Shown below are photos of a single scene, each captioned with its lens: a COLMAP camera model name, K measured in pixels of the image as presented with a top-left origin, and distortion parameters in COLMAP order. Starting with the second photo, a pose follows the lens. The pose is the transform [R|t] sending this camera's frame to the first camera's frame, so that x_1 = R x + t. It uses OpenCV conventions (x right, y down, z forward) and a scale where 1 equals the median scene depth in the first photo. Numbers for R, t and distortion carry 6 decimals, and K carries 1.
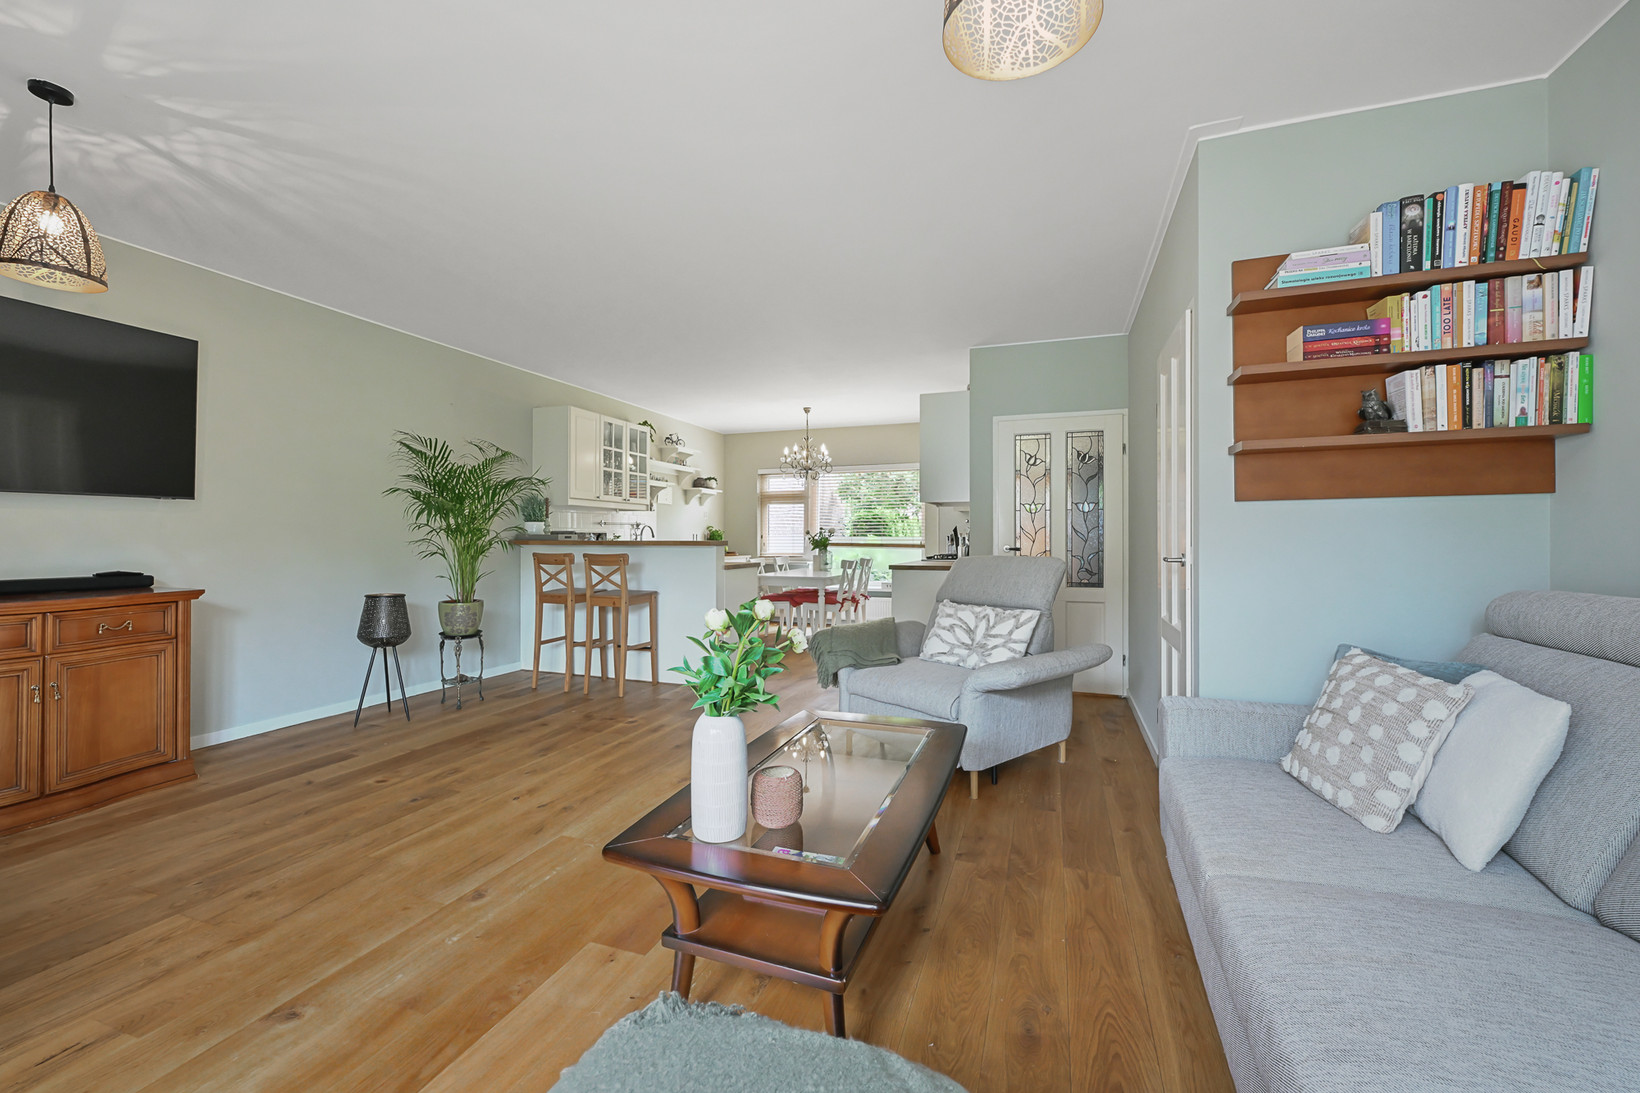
lens RADIAL K [[655.1, 0, 807.3], [0, 655.1, 539.0], [0, 0, 1]] dist [-0.001071, -0.000217]
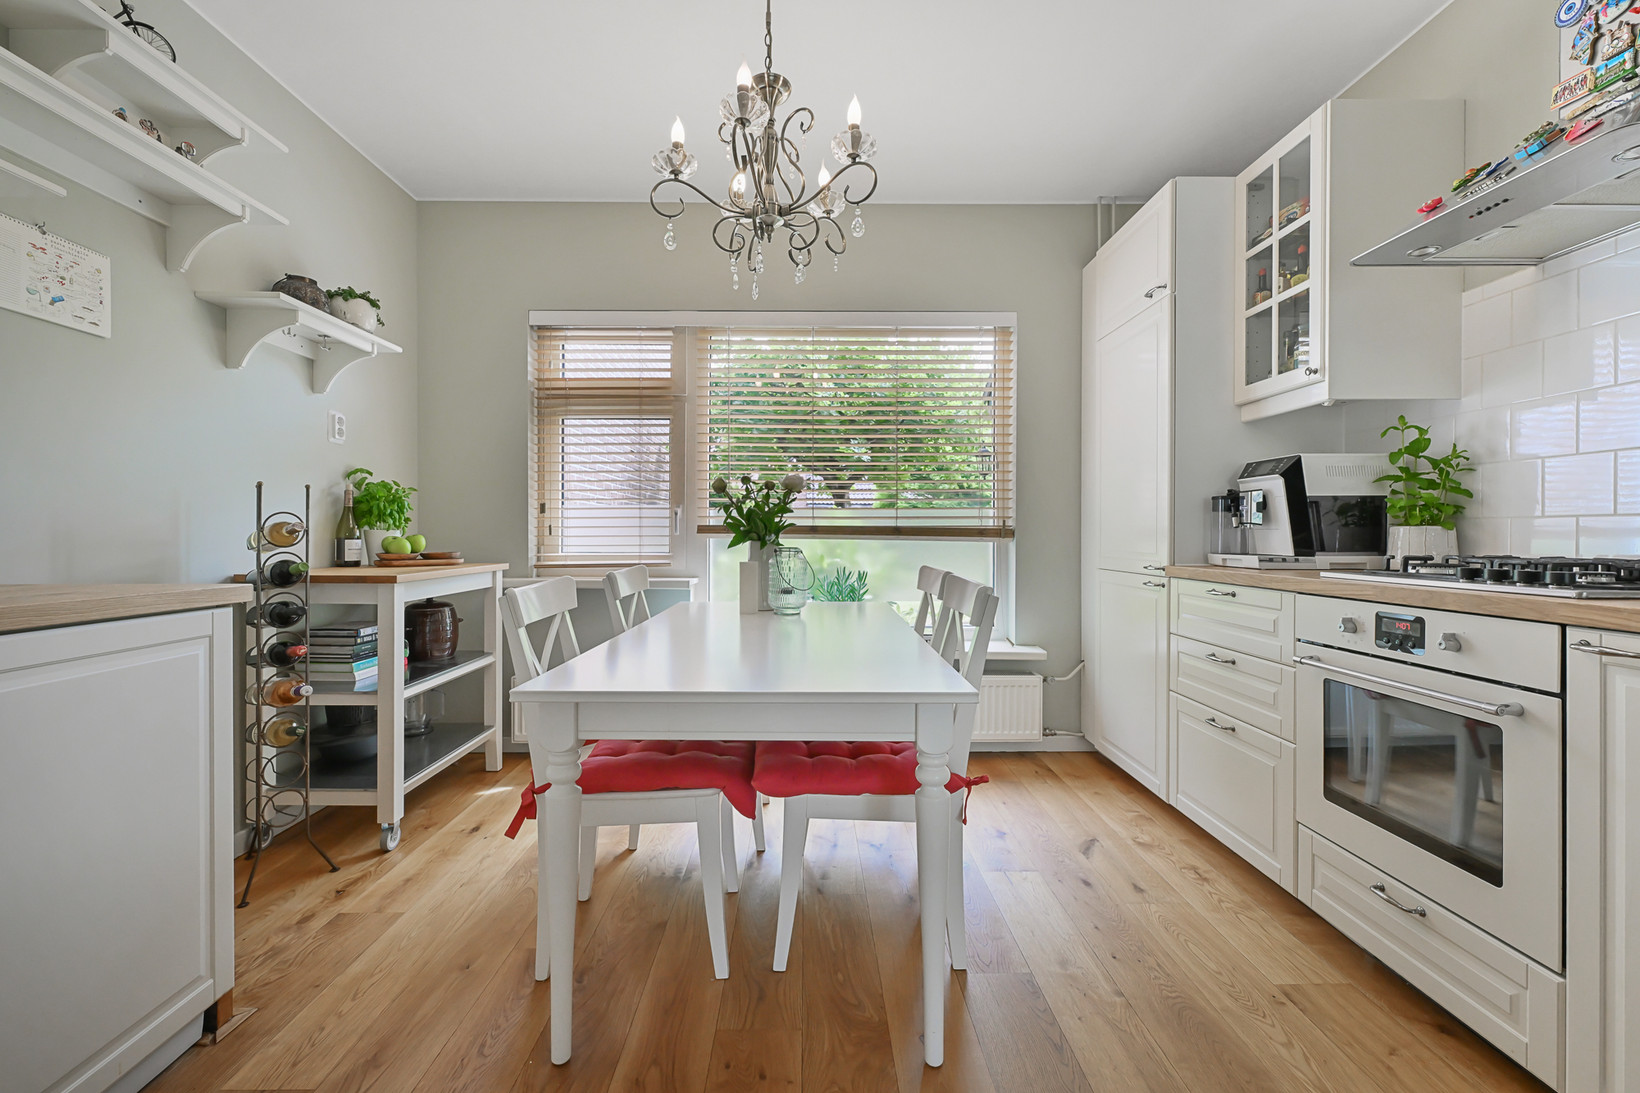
lens RADIAL K [[655.1, 0, 807.3], [0, 655.1, 539.0], [0, 0, 1]] dist [-0.001071, -0.000217]
pose [[0.938348, -0.003881, 0.345671, -0.089752], [0.001756, 0.999978, 0.006459, 0.016577], [-0.345688, -0.005454, 0.938333, 0.966352]]
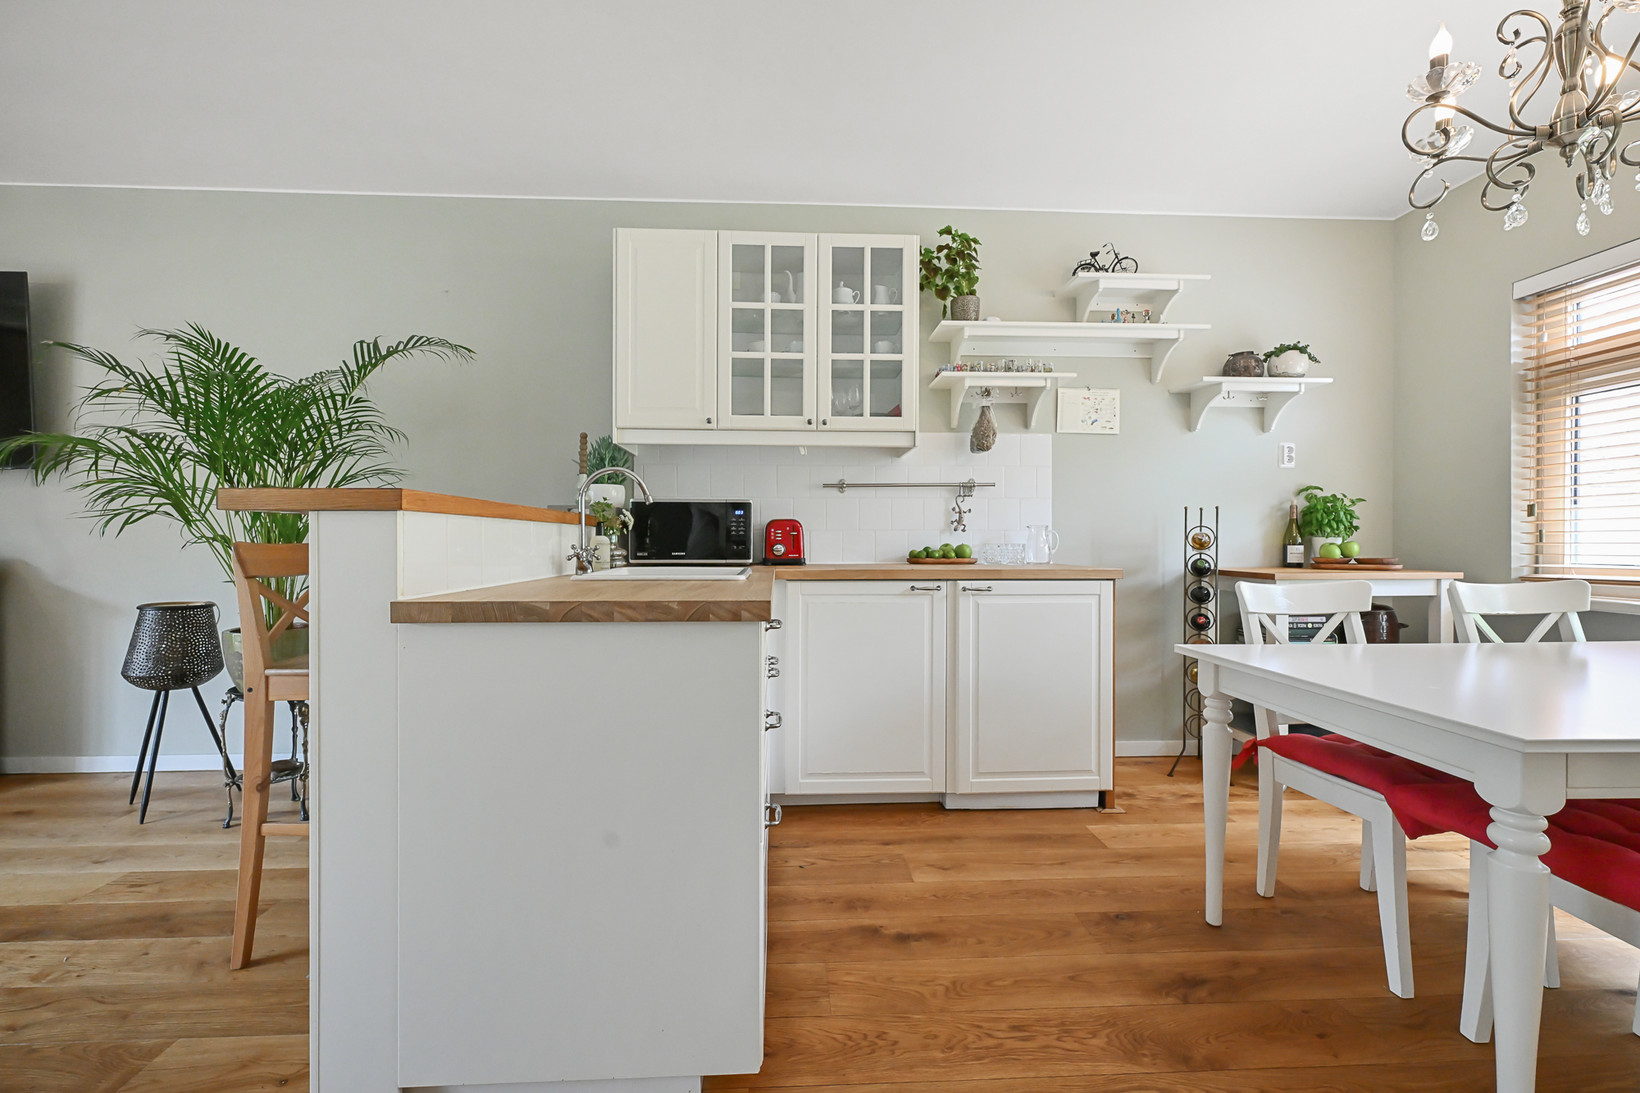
lens RADIAL K [[665.8, 0, 820.0], [0, 665.8, 546.5], [0, 0, 1]] dist [0.000516, 0.000053]
pose [[0.390103, 0.005997, -0.920752, 0.120547], [-0.000959, 0.999981, 0.006106, 0.017158], [0.920771, -0.001499, 0.390102, 0.913007]]
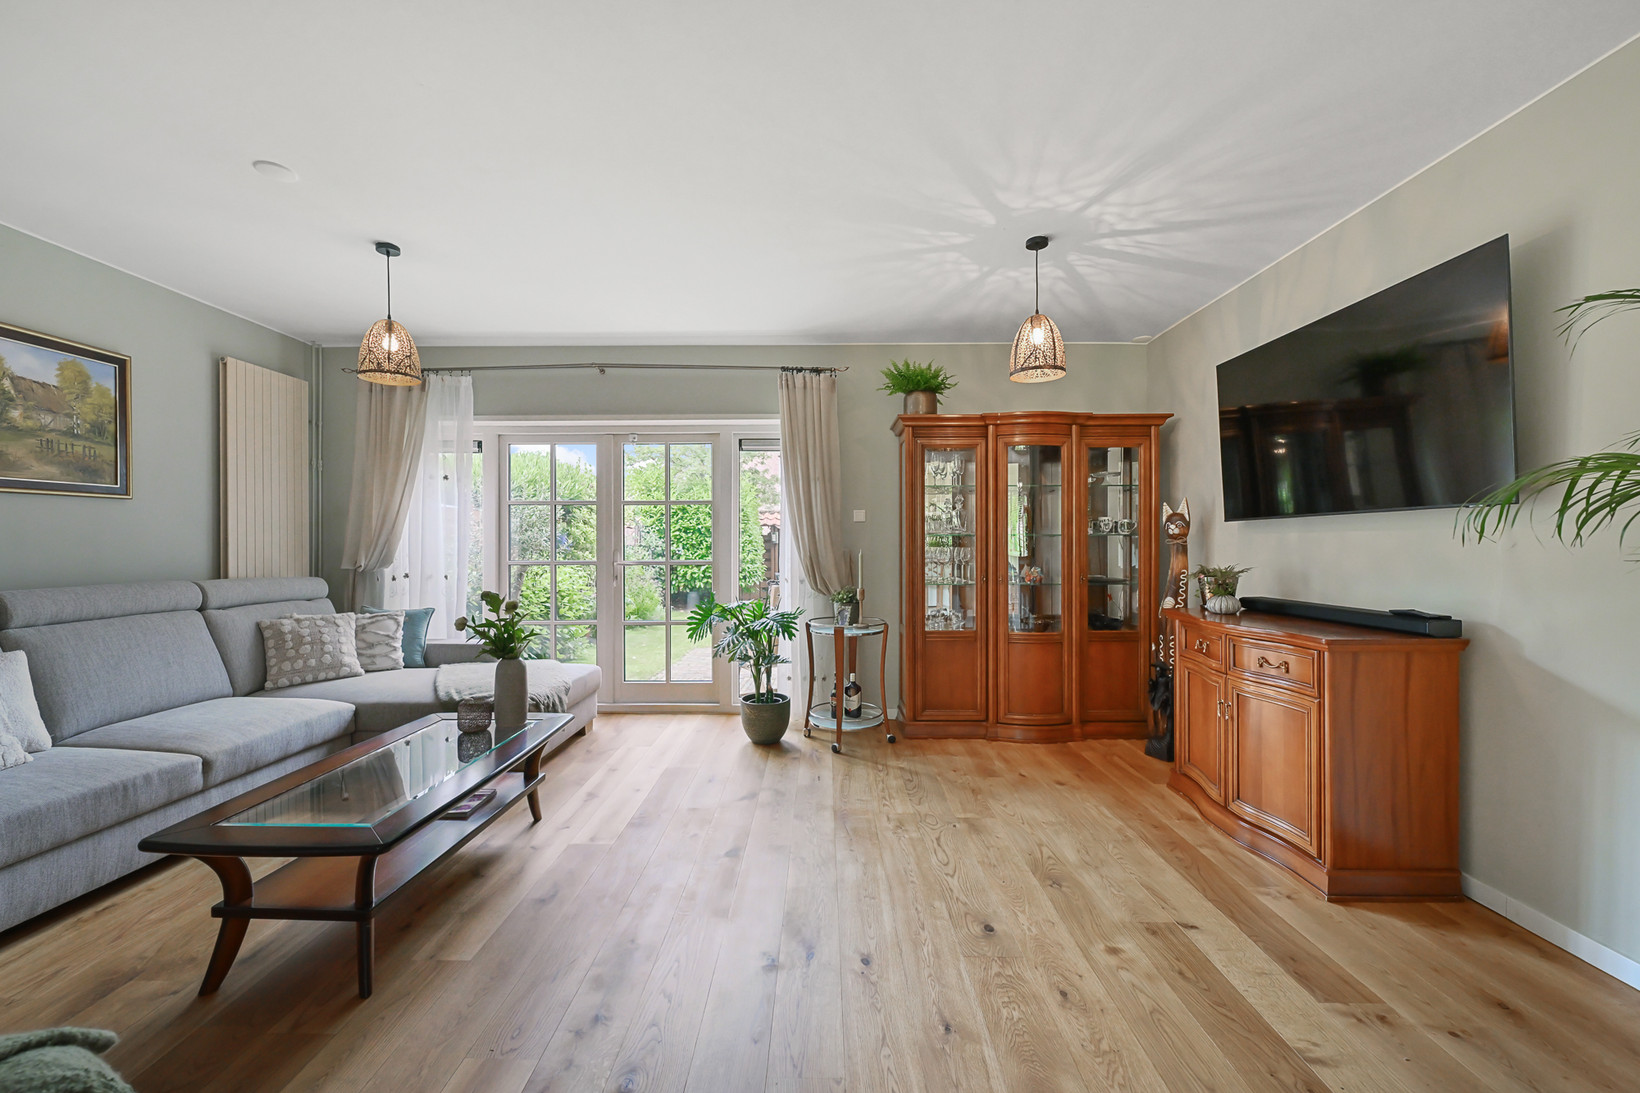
lens RADIAL K [[665.8, 0, 820.0], [0, 665.8, 546.5], [0, 0, 1]] dist [0.000516, 0.000053]
pose [[-0.942850, 0.001411, -0.333214, -0.085837], [0.000260, 0.999994, 0.003500, -0.013393], [0.333217, 0.003214, -0.942845, 0.785568]]
